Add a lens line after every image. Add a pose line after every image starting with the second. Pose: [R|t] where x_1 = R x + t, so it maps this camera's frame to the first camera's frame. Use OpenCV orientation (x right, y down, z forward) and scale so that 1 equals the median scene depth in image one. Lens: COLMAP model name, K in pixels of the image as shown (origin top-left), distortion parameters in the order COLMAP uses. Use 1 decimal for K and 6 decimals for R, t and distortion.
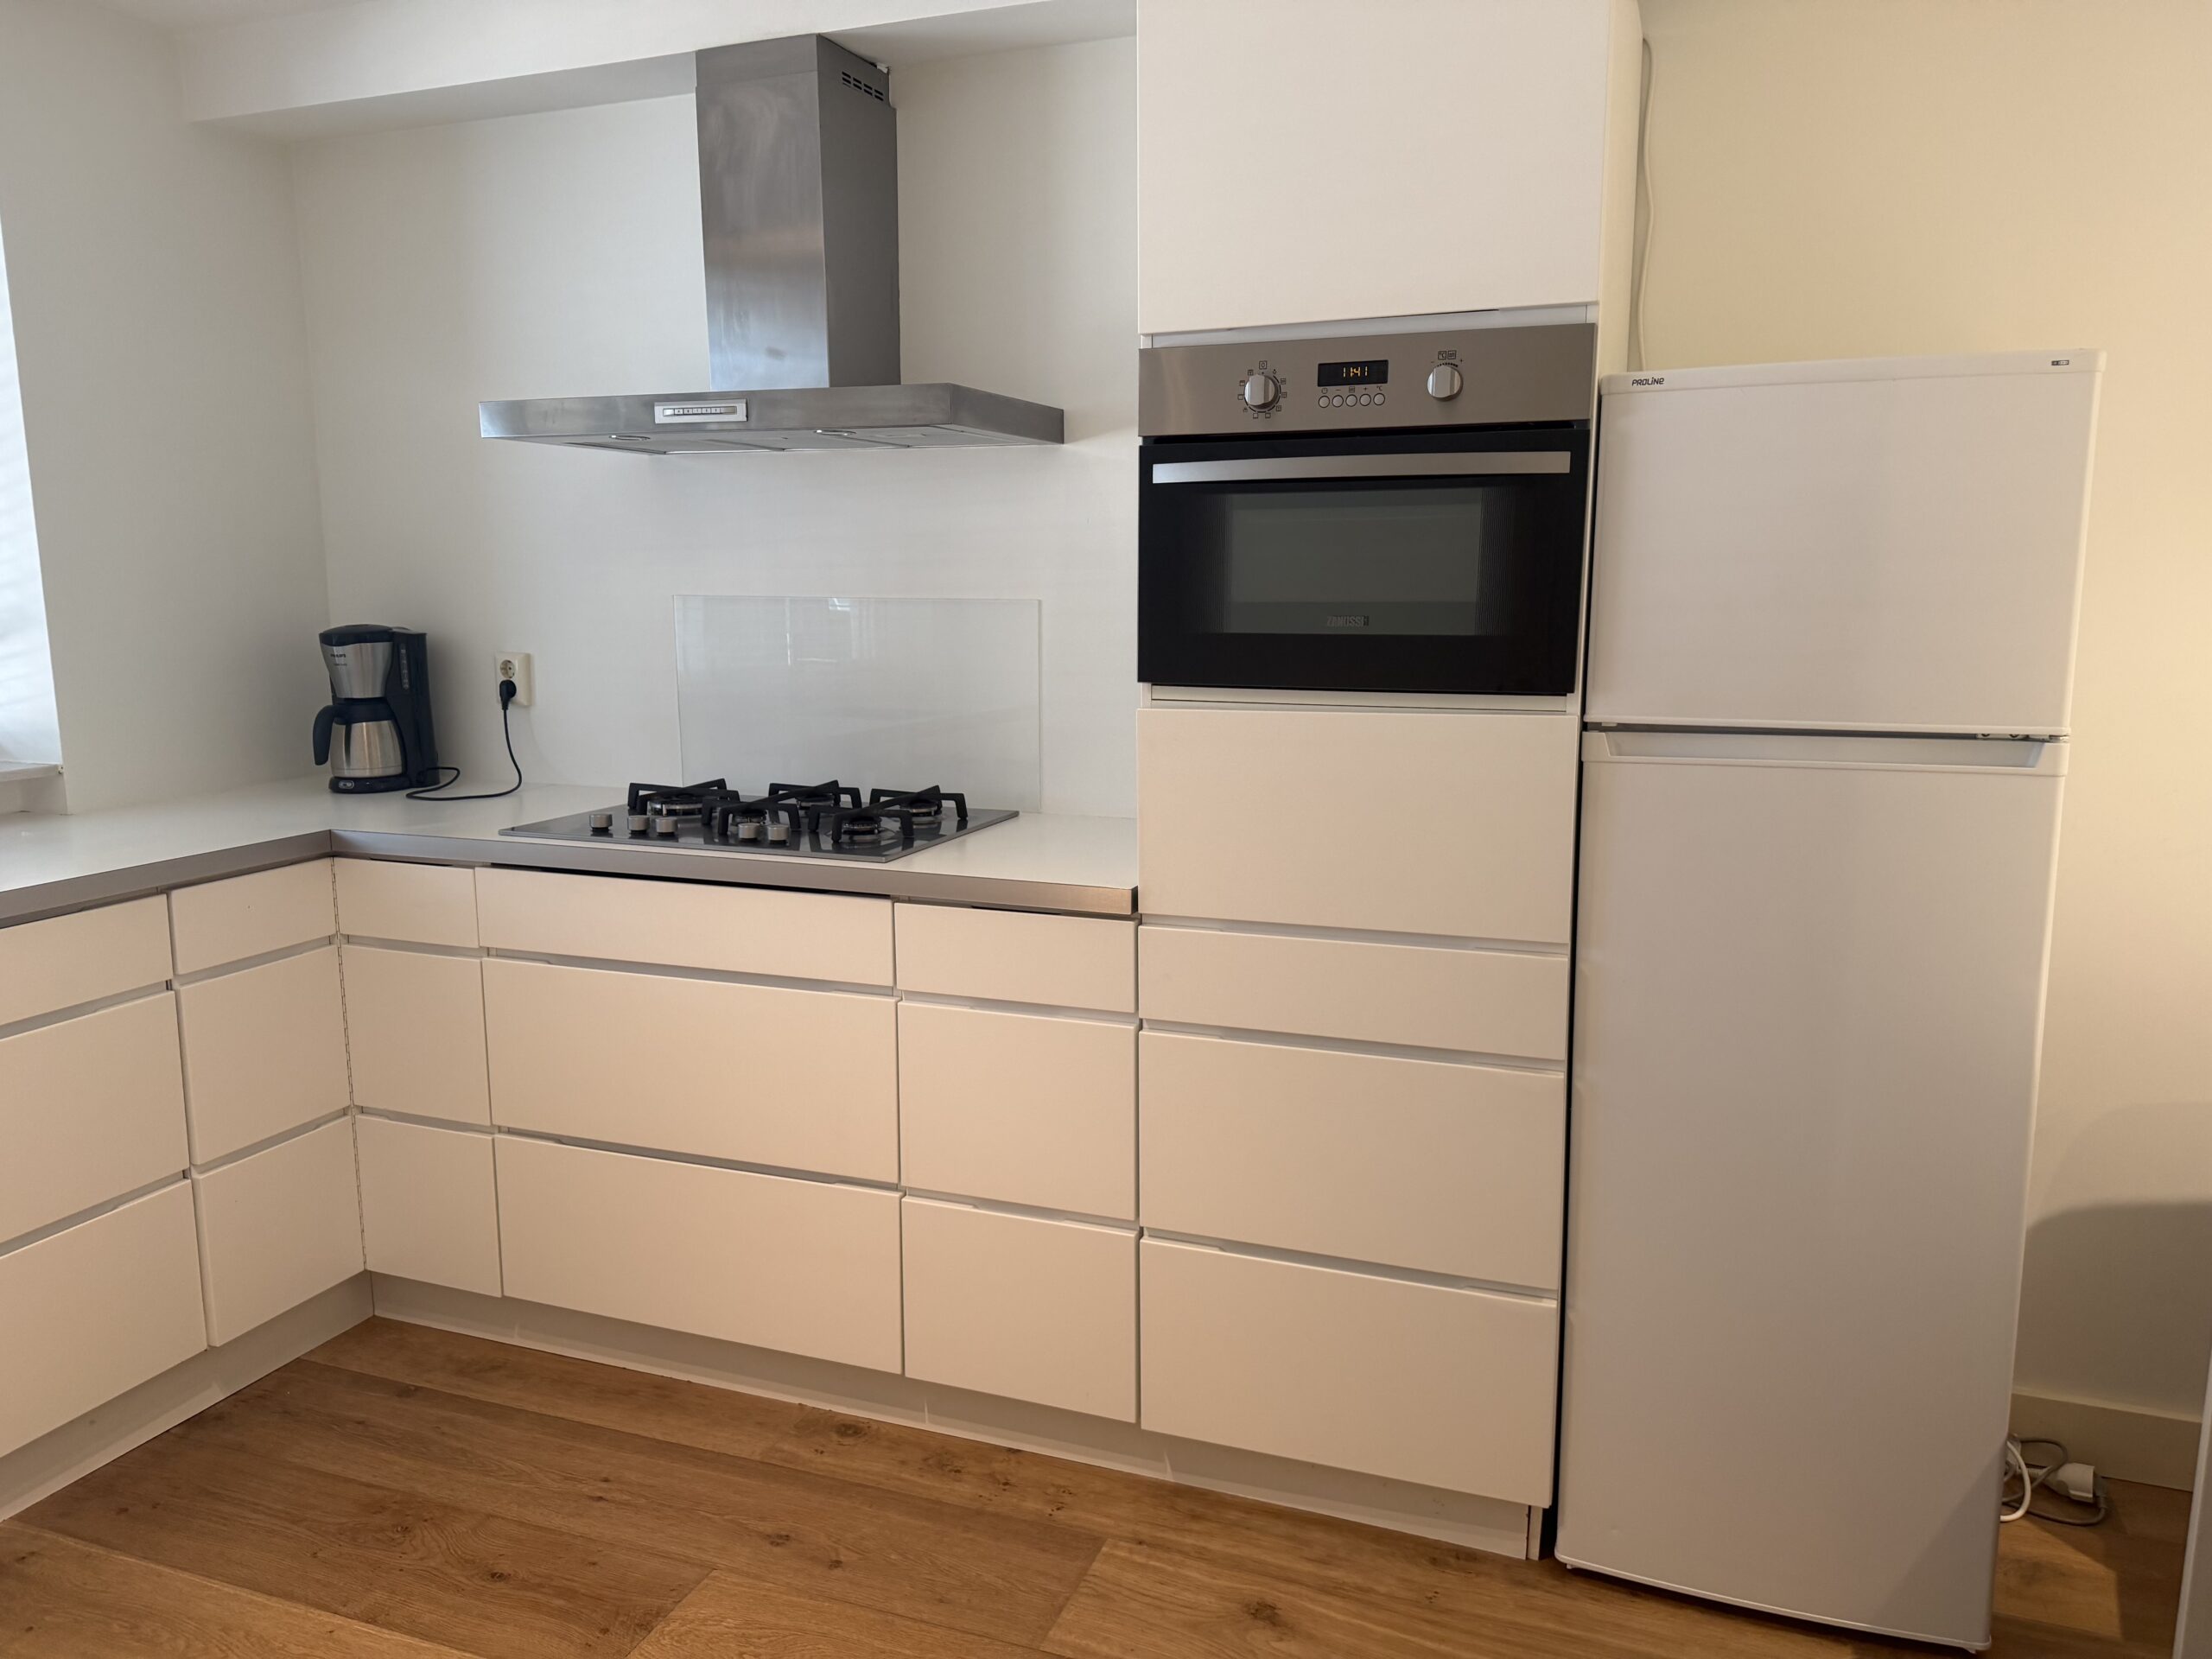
lens RADIAL K [[1555.3, 0, 1104.4], [0, 1555.3, 836.9], [0, 0, 1]] dist [0.100336, -0.173660]
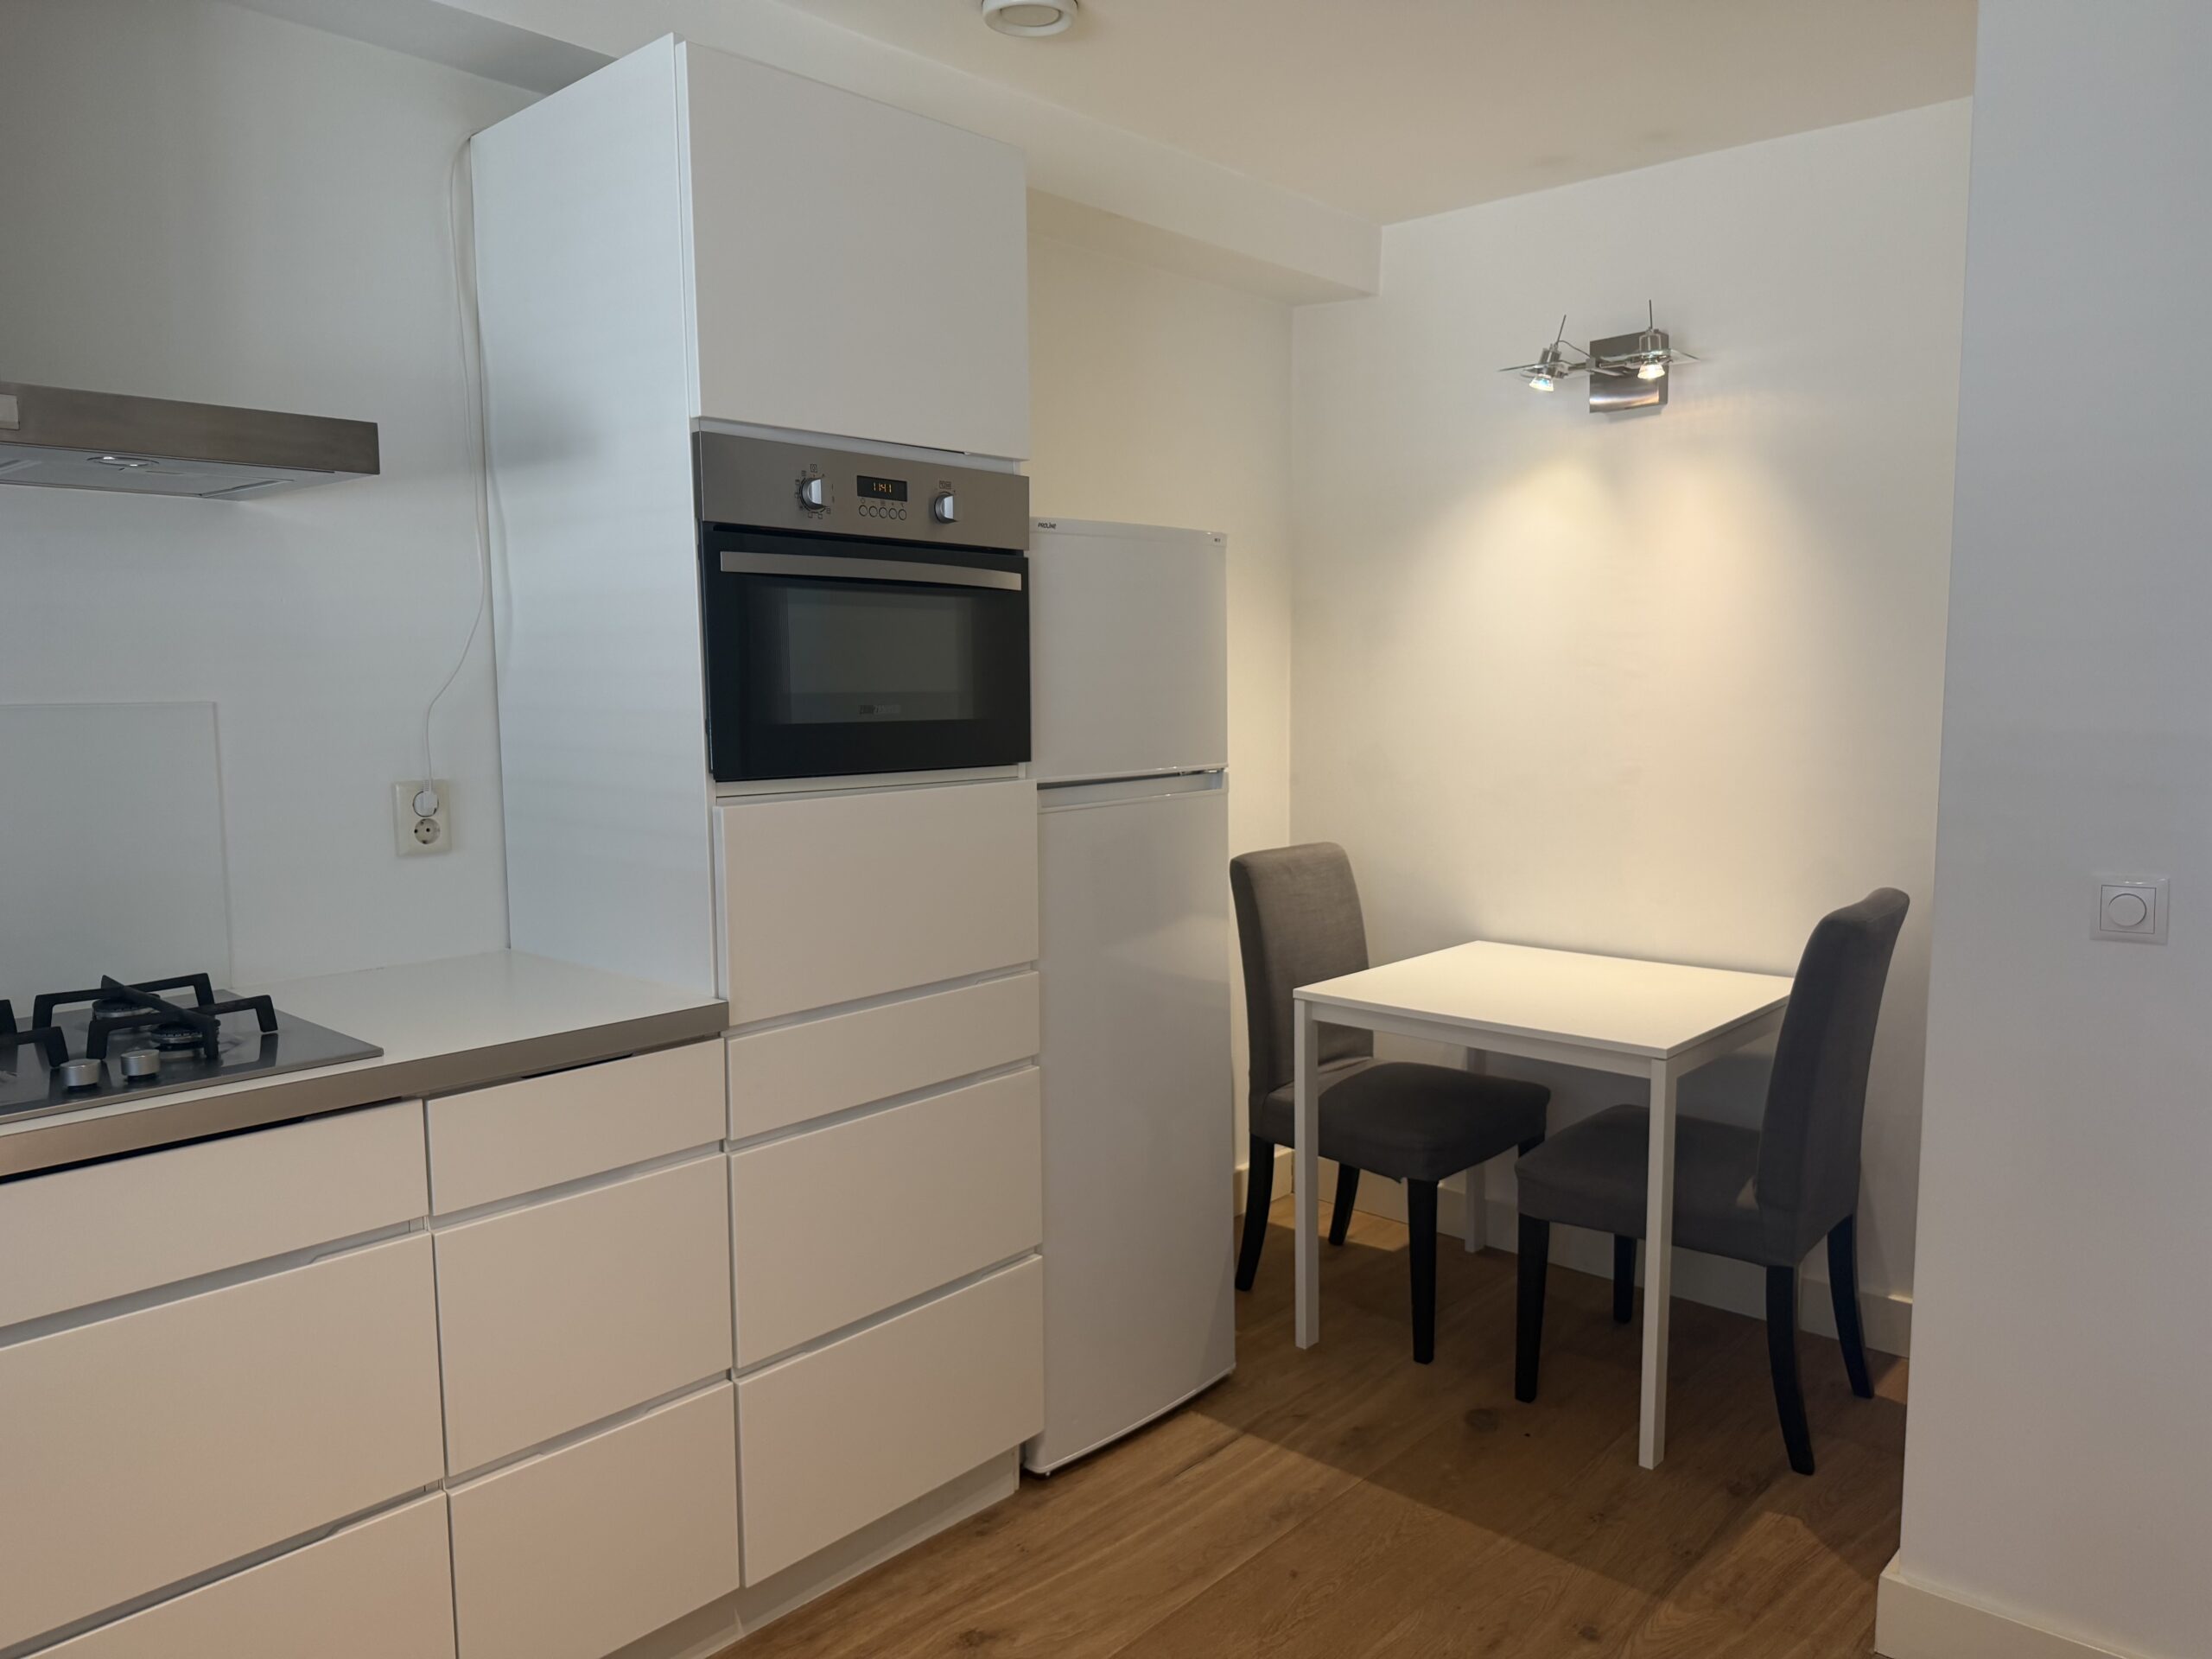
lens RADIAL K [[1555.3, 0, 1104.4], [0, 1555.3, 836.9], [0, 0, 1]] dist [0.100336, -0.173660]
pose [[0.369164, -0.098898, 0.924087, -0.796756], [0.159698, 0.986282, 0.041757, -0.070238], [-0.915541, 0.132159, 0.379894, 0.448064]]
